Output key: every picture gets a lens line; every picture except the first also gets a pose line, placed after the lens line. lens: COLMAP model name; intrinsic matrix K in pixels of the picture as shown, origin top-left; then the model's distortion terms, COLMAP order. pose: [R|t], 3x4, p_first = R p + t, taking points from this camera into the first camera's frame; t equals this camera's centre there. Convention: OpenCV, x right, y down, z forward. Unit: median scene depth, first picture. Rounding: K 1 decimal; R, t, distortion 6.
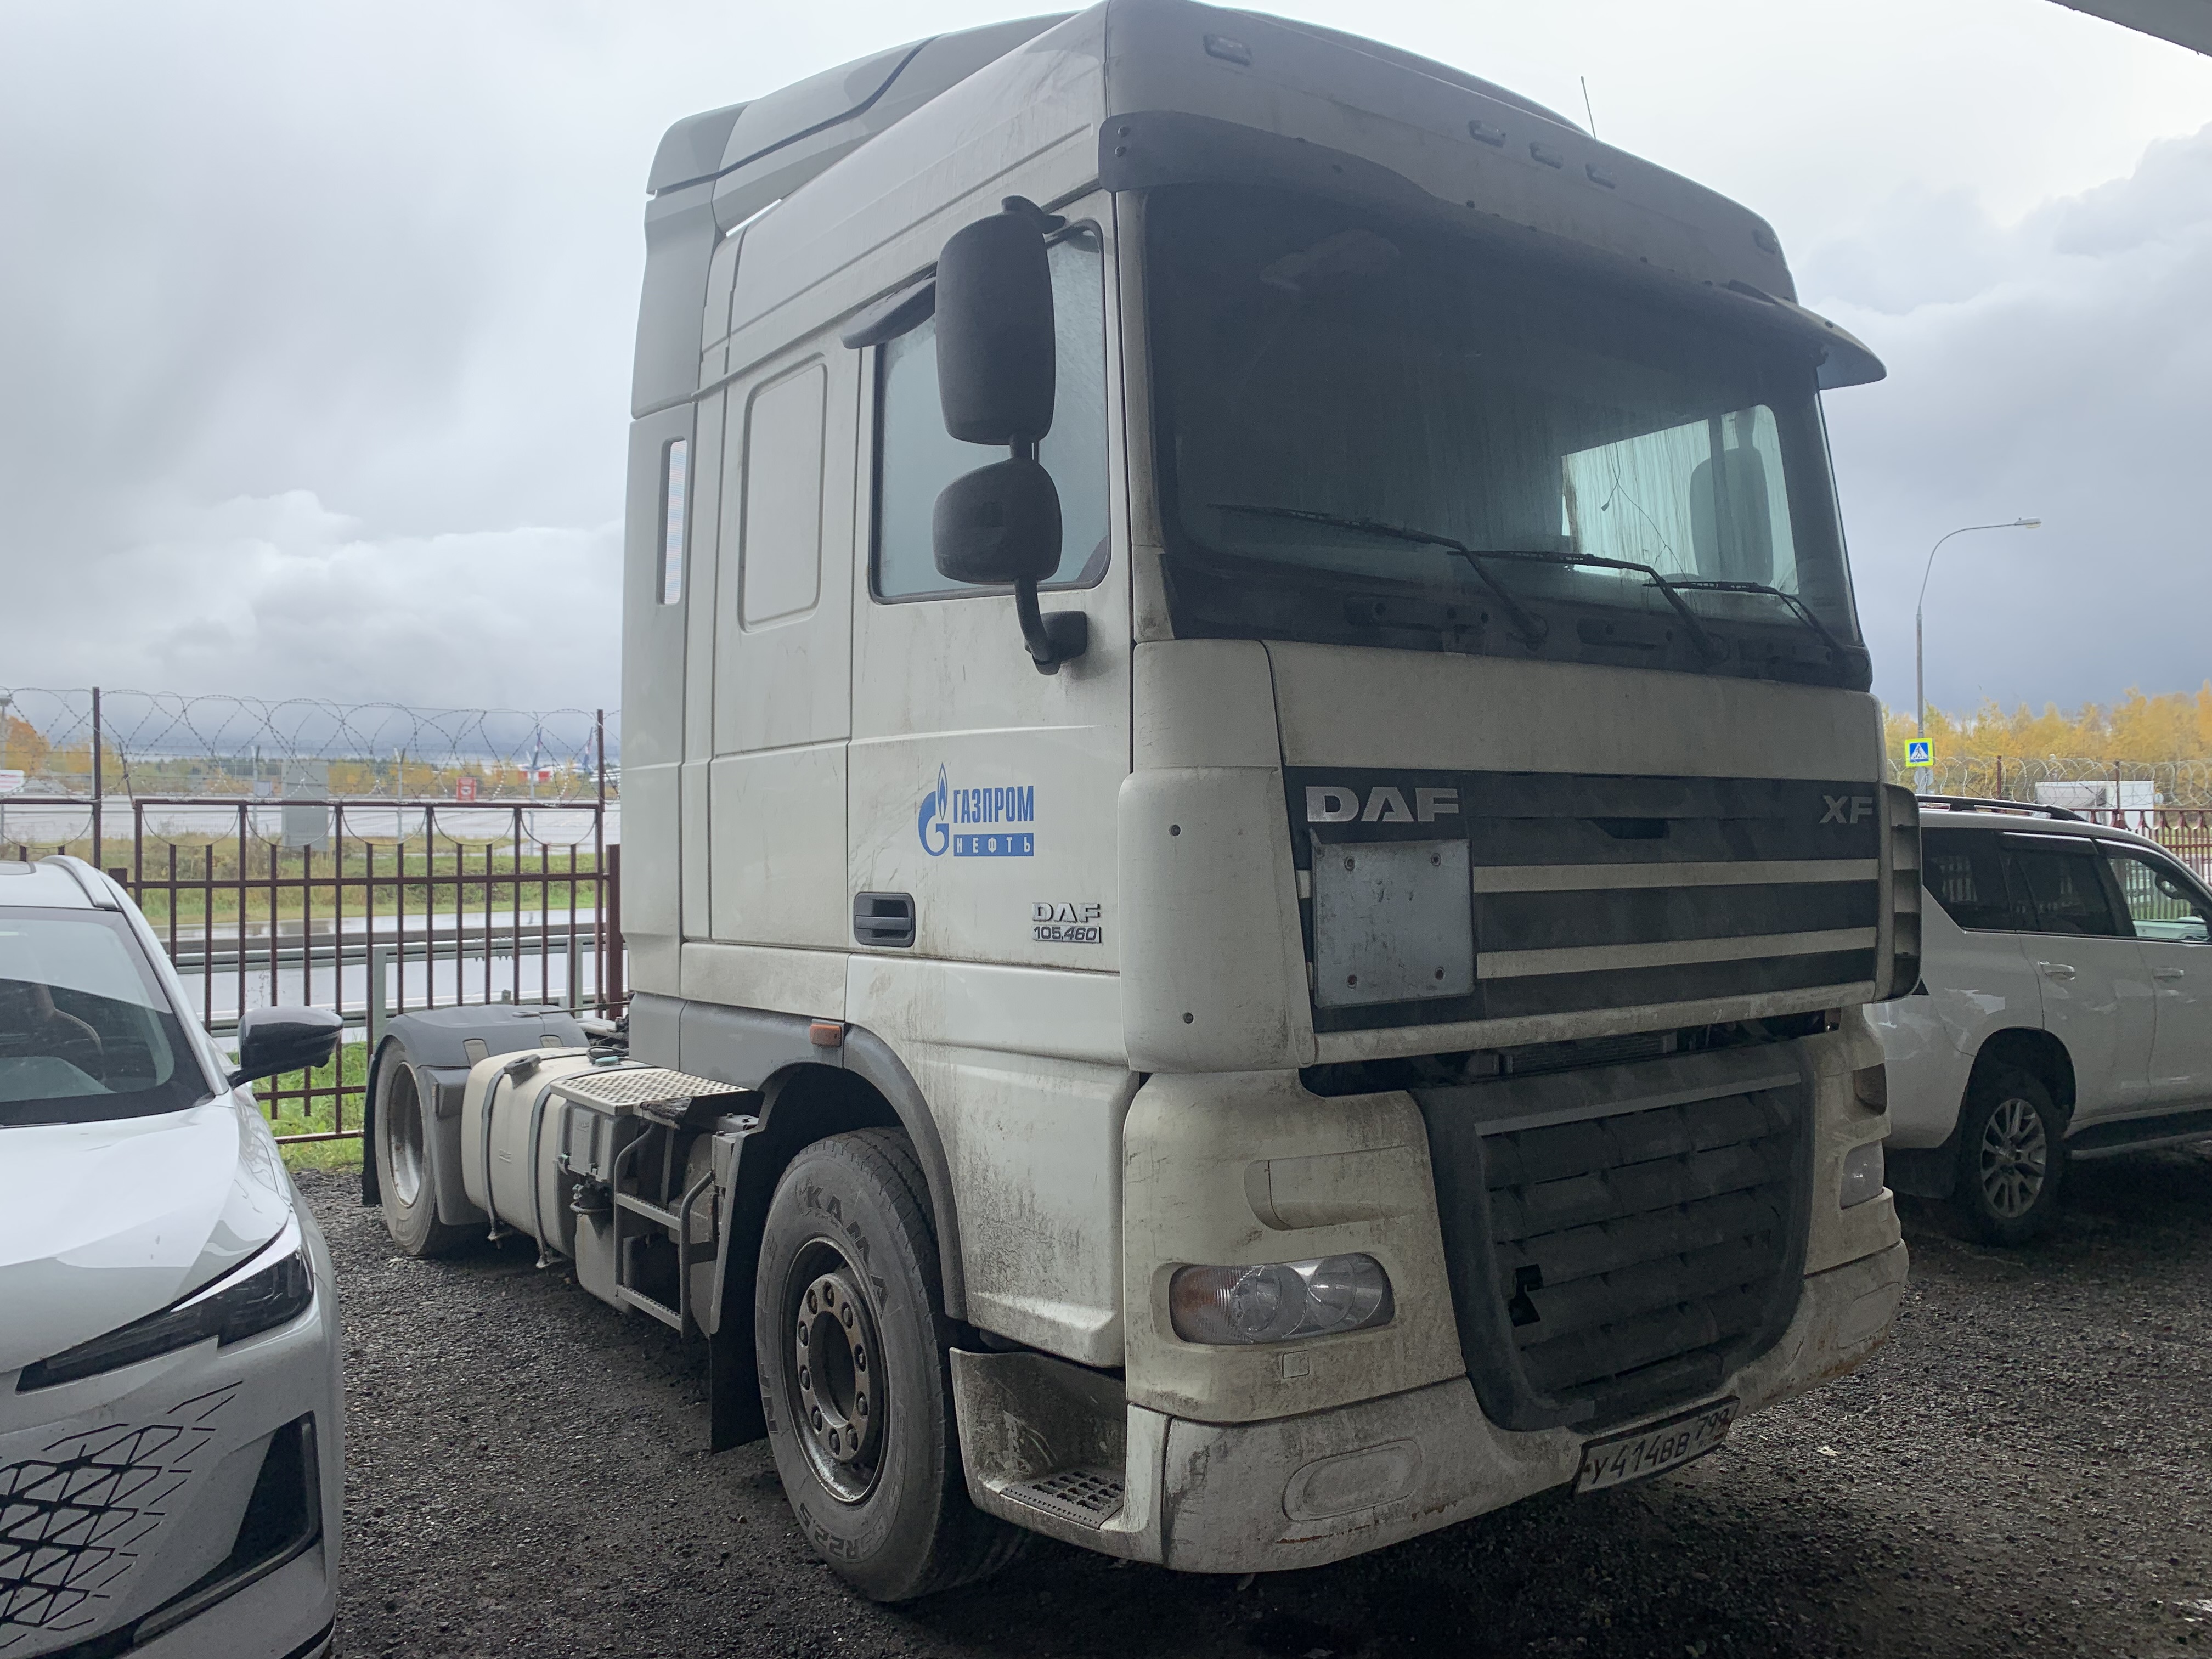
lens RADIAL K [[1679.9, 0, 1105.2], [0, 1679.9, 758.5], [0, 0, 1]] dist [0.042140, -0.093860]
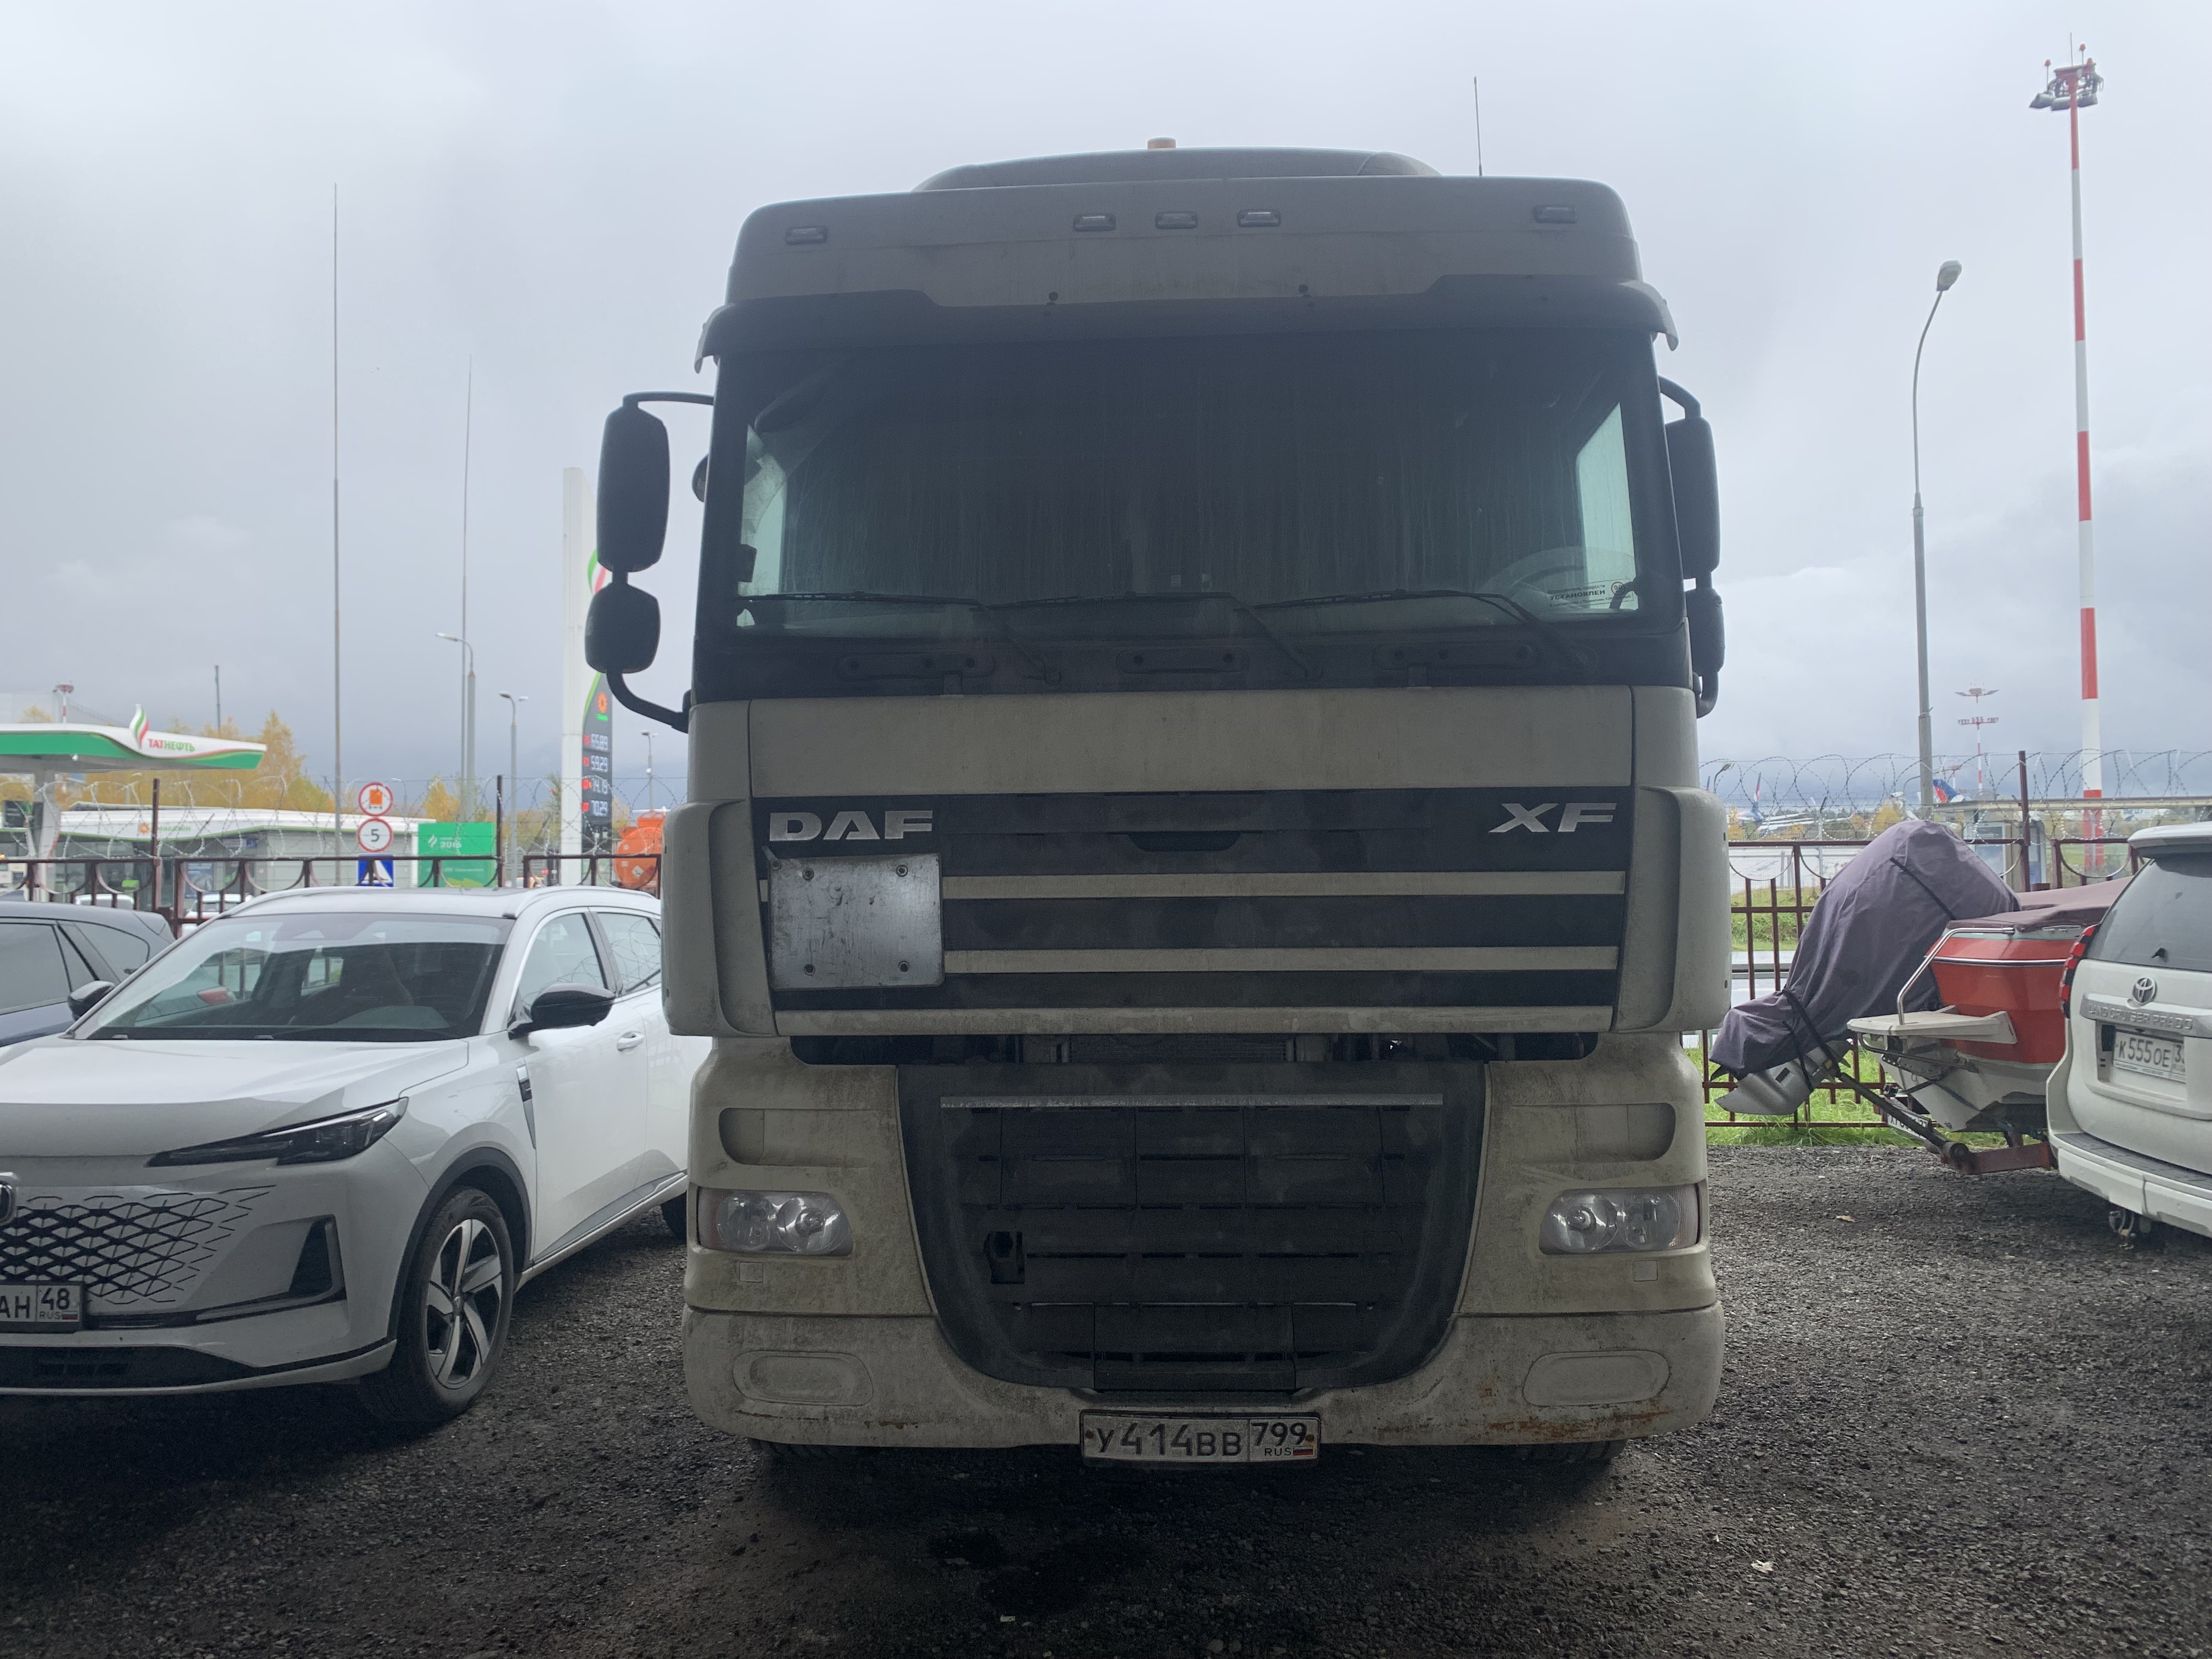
lens RADIAL K [[1679.9, 0, 1182.9], [0, 1679.9, 767.7], [0, 0, 1]] dist [0.099307, -0.197010]
pose [[0.778135, -0.055920, -0.625603, 1.108706], [0.035237, 0.998347, -0.045409, 0.048779], [0.627108, 0.013290, 0.778819, 0.197387]]
